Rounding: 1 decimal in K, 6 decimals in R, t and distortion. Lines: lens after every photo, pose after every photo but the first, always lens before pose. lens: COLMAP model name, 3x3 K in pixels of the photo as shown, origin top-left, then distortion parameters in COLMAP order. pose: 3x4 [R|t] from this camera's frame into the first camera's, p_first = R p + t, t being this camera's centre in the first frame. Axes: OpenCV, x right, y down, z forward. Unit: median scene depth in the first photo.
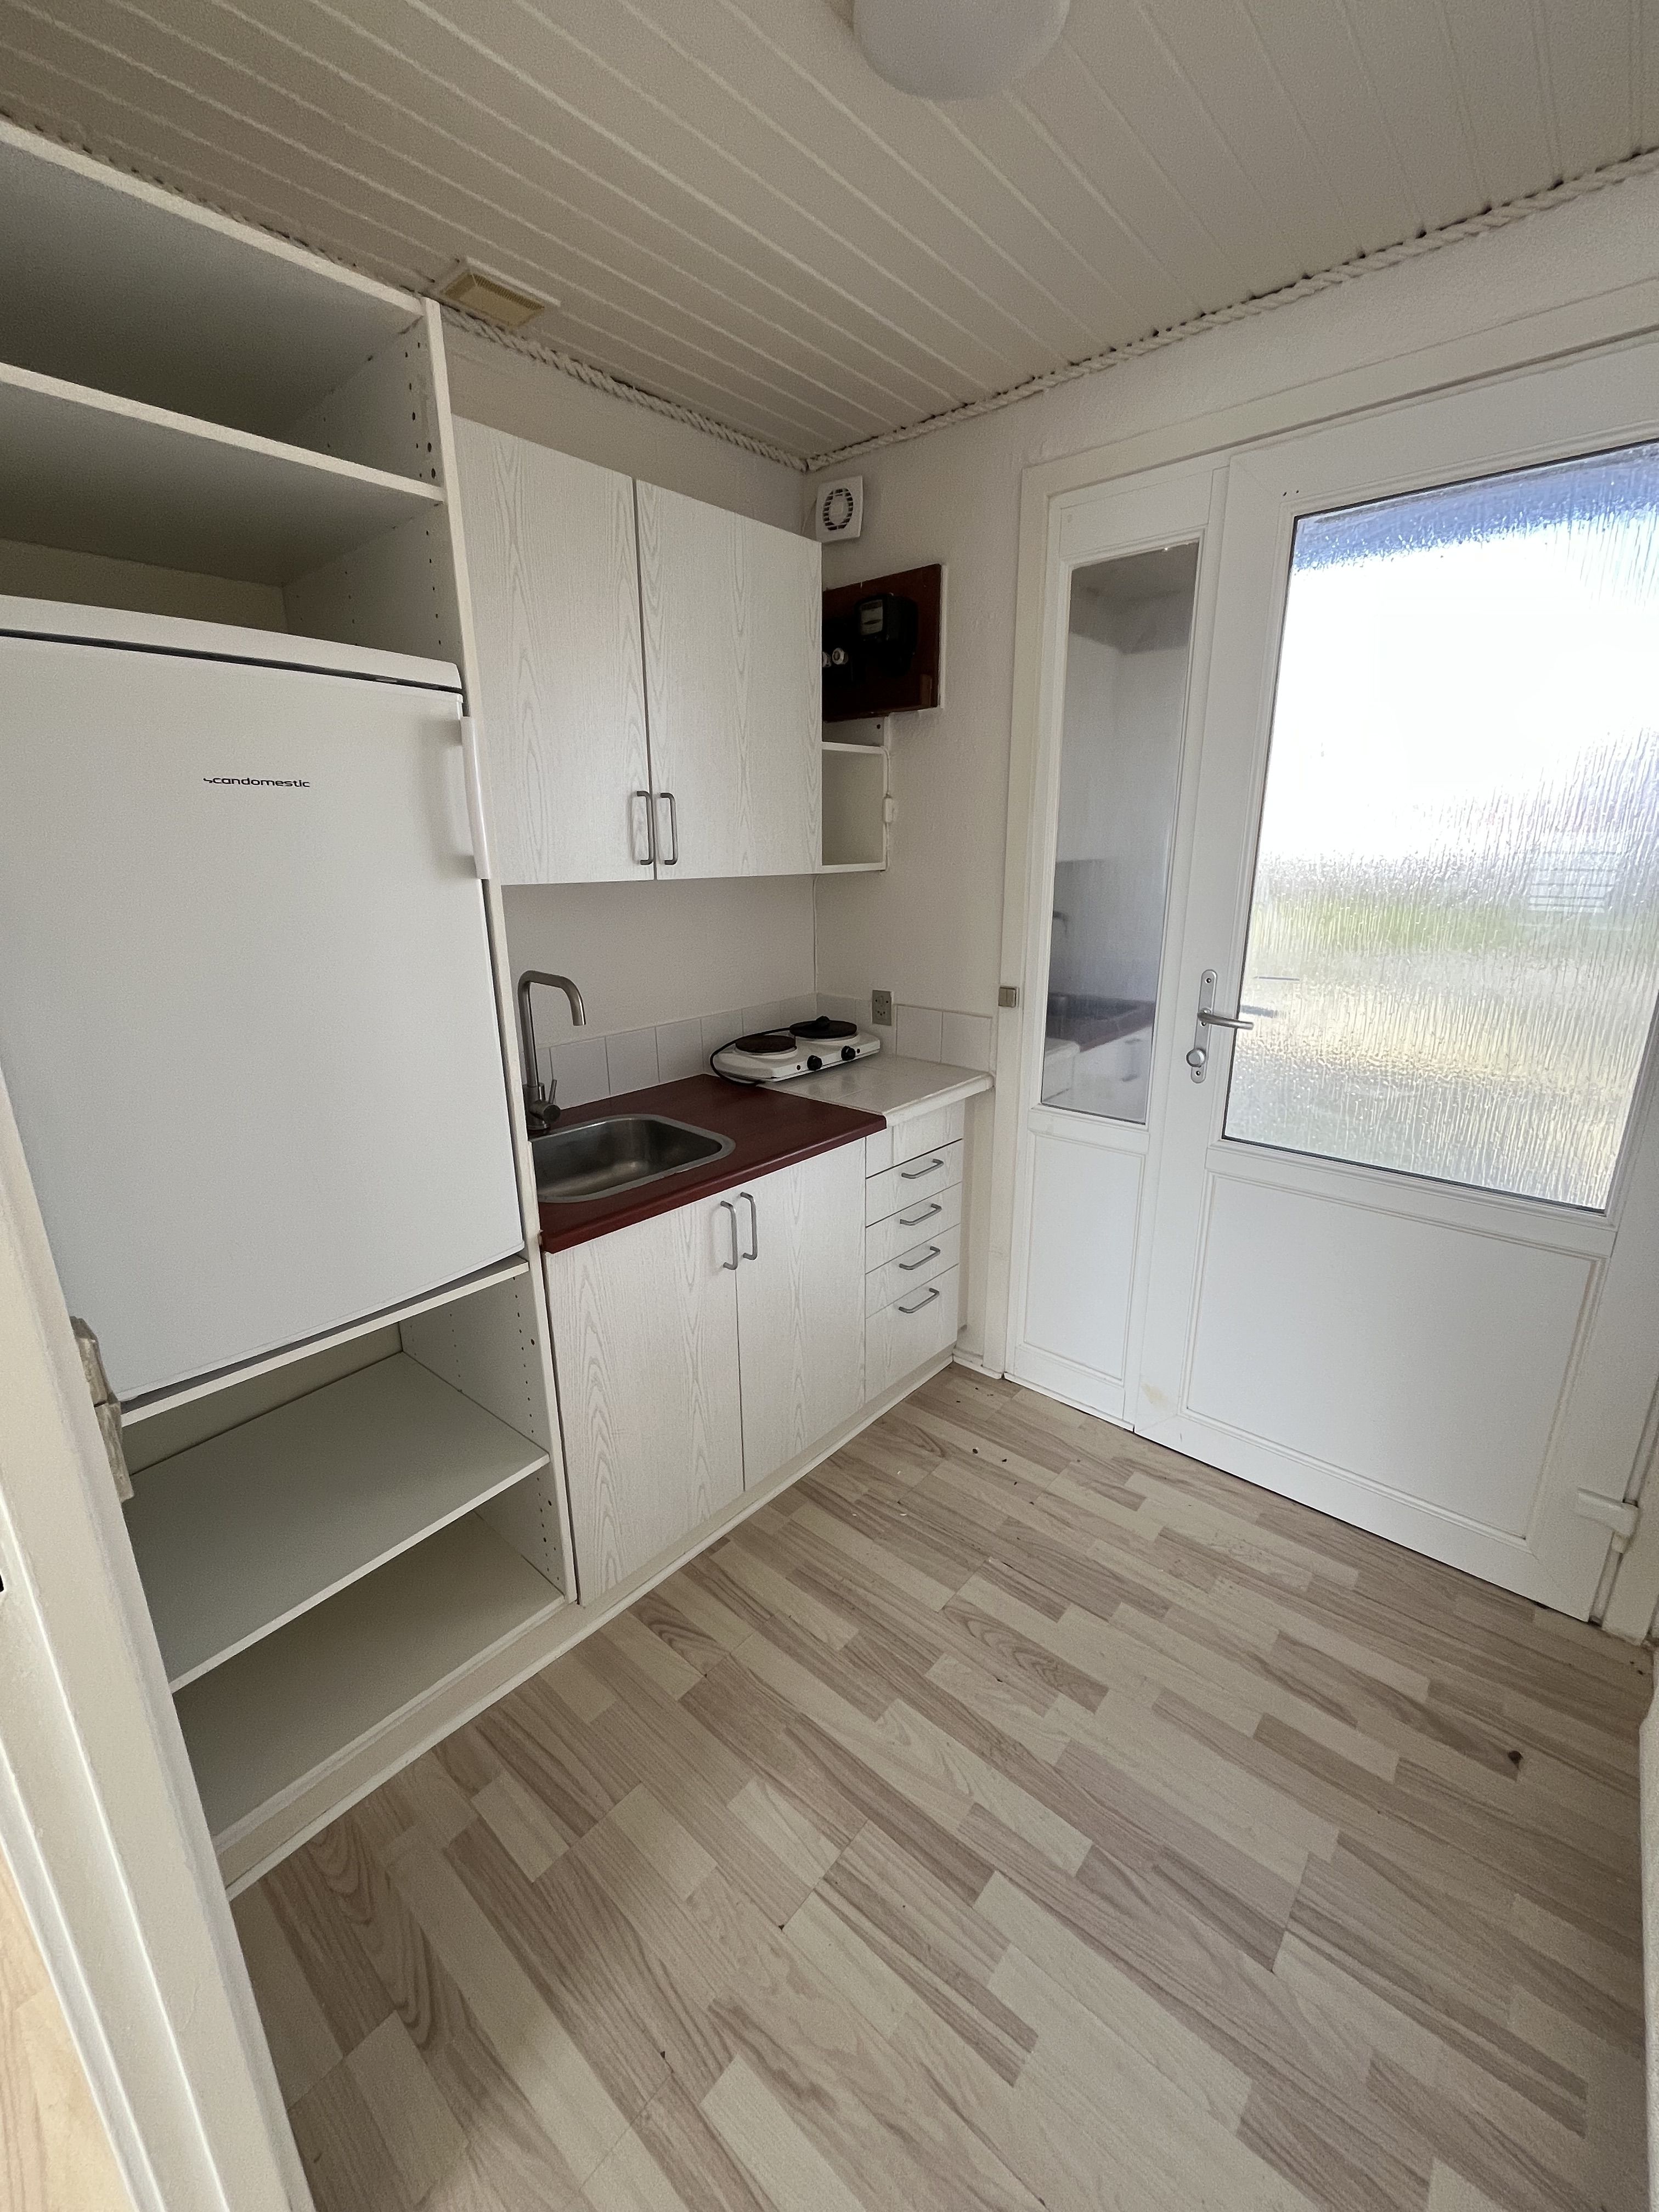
lens RADIAL K [[911.6, 0, 790.0], [0, 911.6, 1101.9], [0, 0, 1]] dist [0.001963, 0.000445]
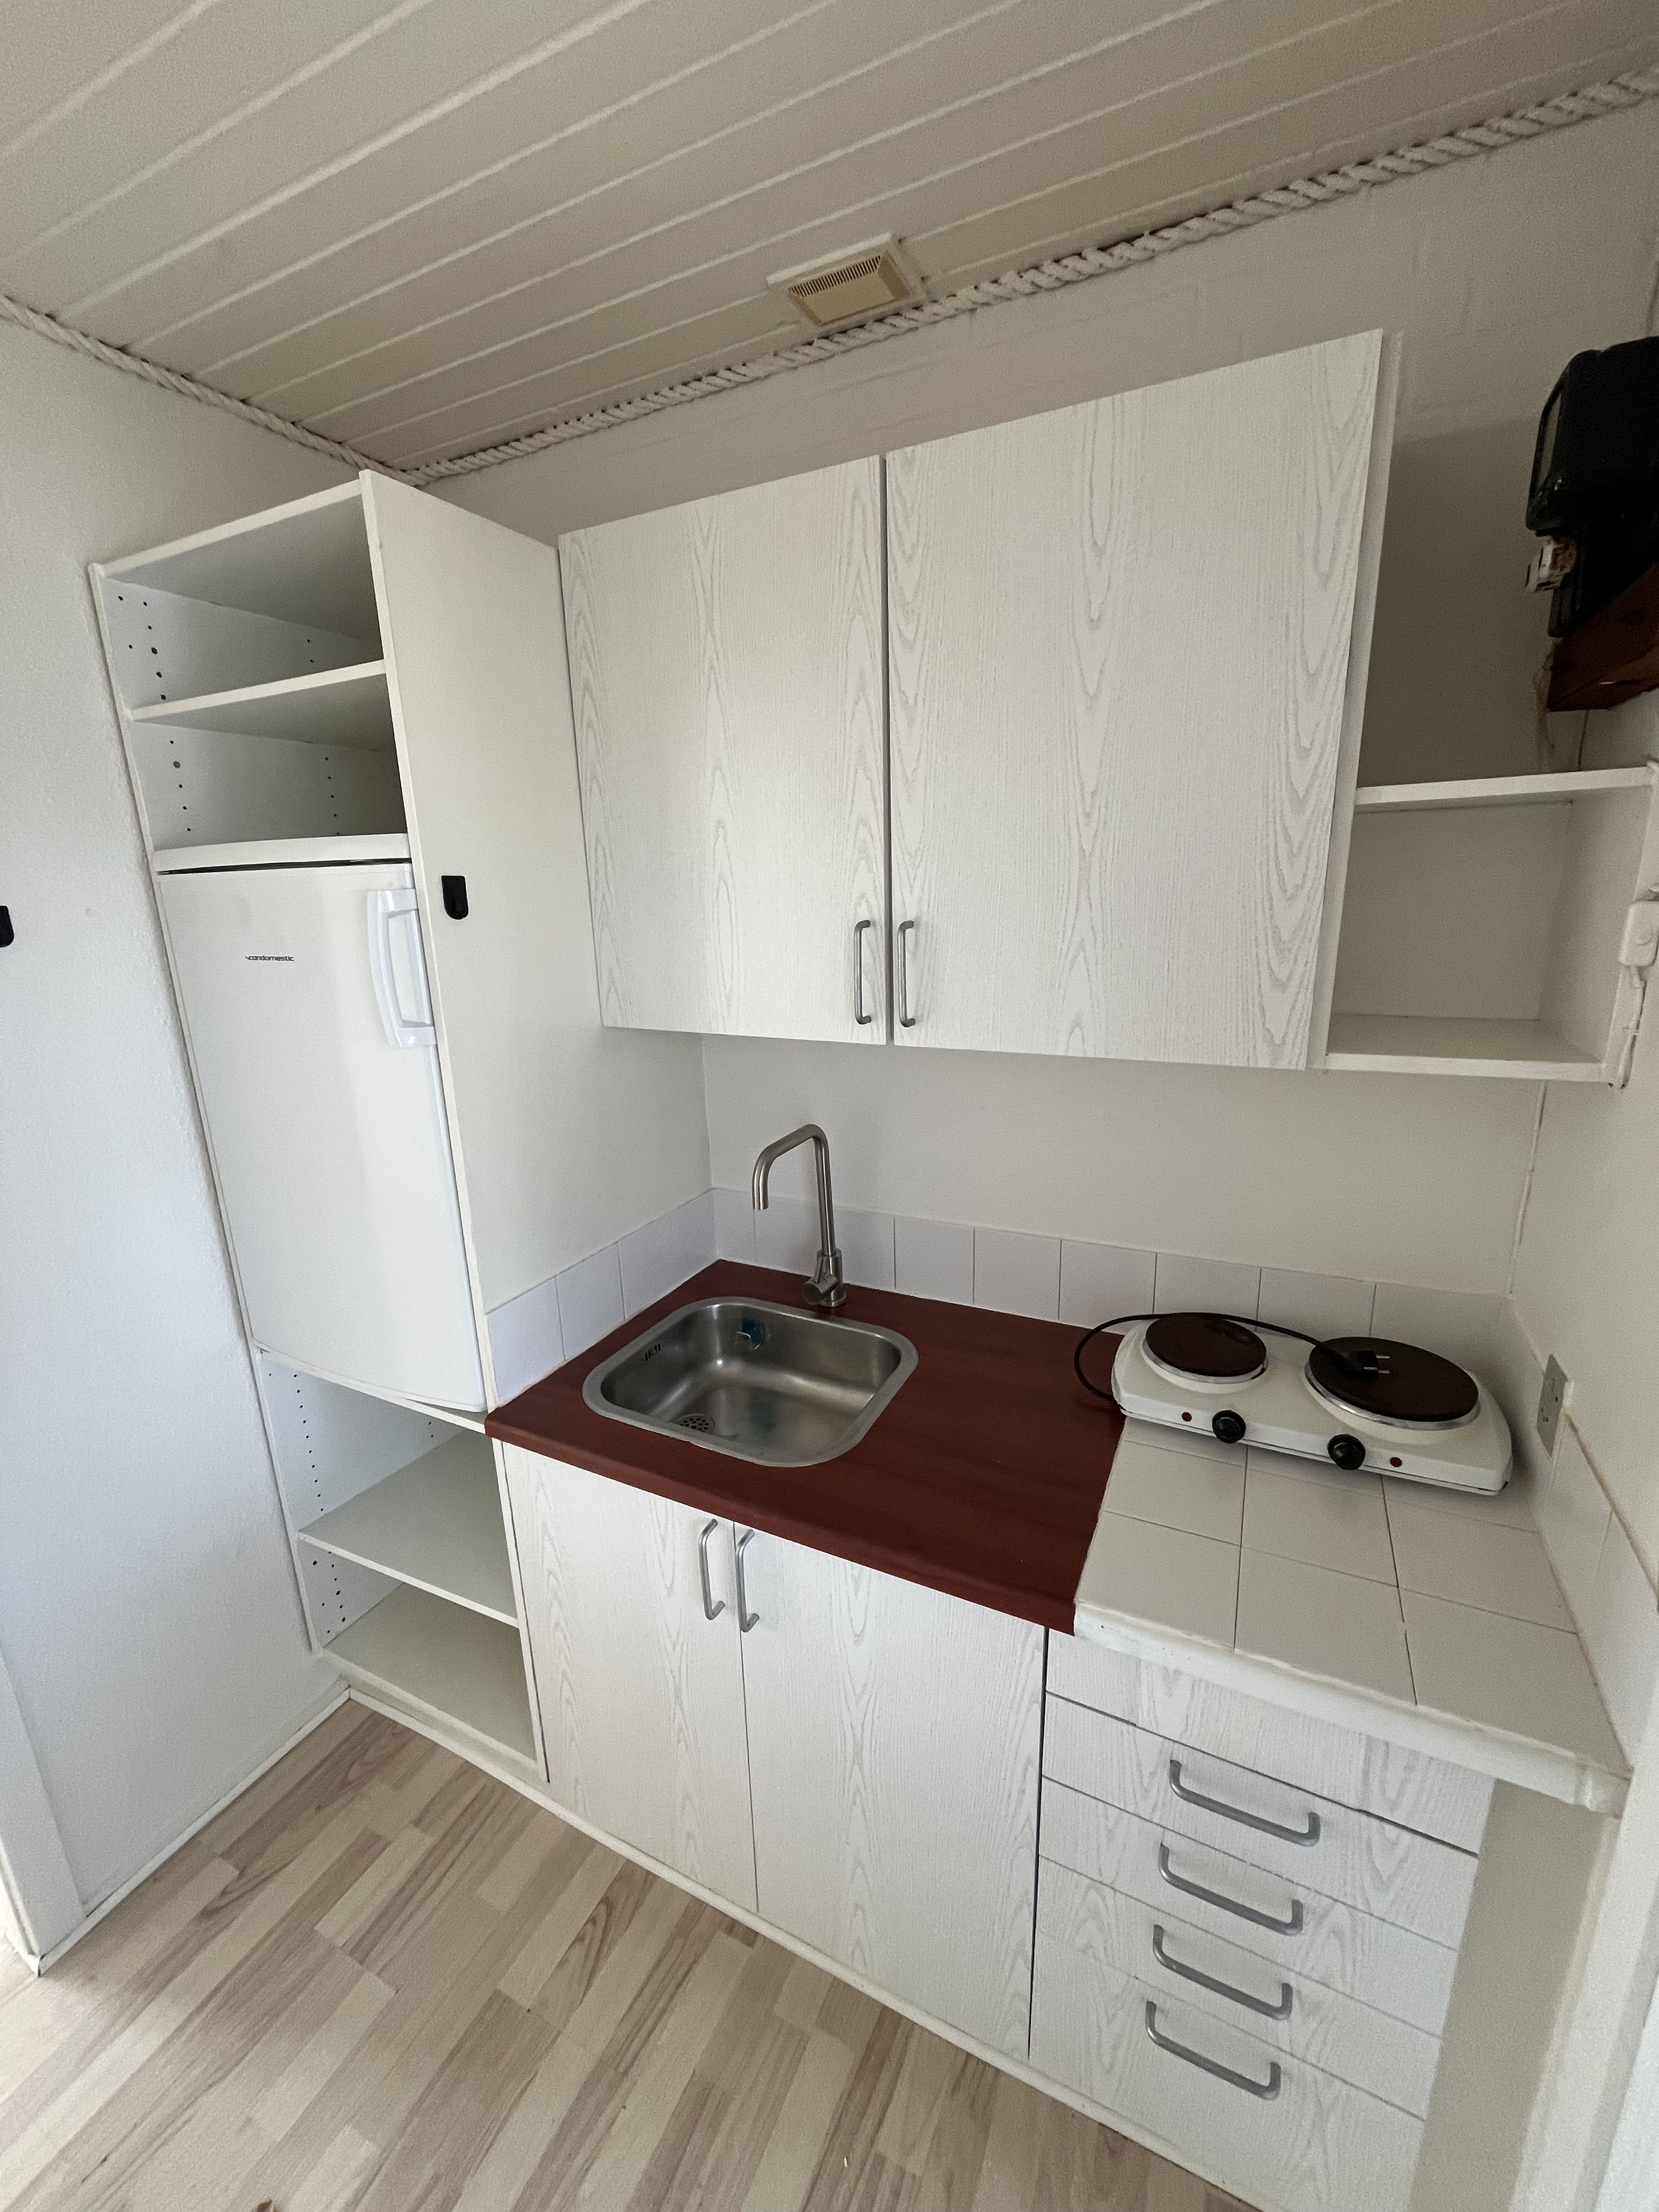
lens RADIAL K [[873.4, 0, 829.5], [0, 873.4, 1106.0], [0, 0, 1]] dist [-0.000284, 0.000031]
pose [[0.289173, 0.238650, -0.927052, 0.489304], [-0.234914, 0.956505, 0.172956, -0.326011], [0.928005, 0.167763, 0.332658, 0.808021]]
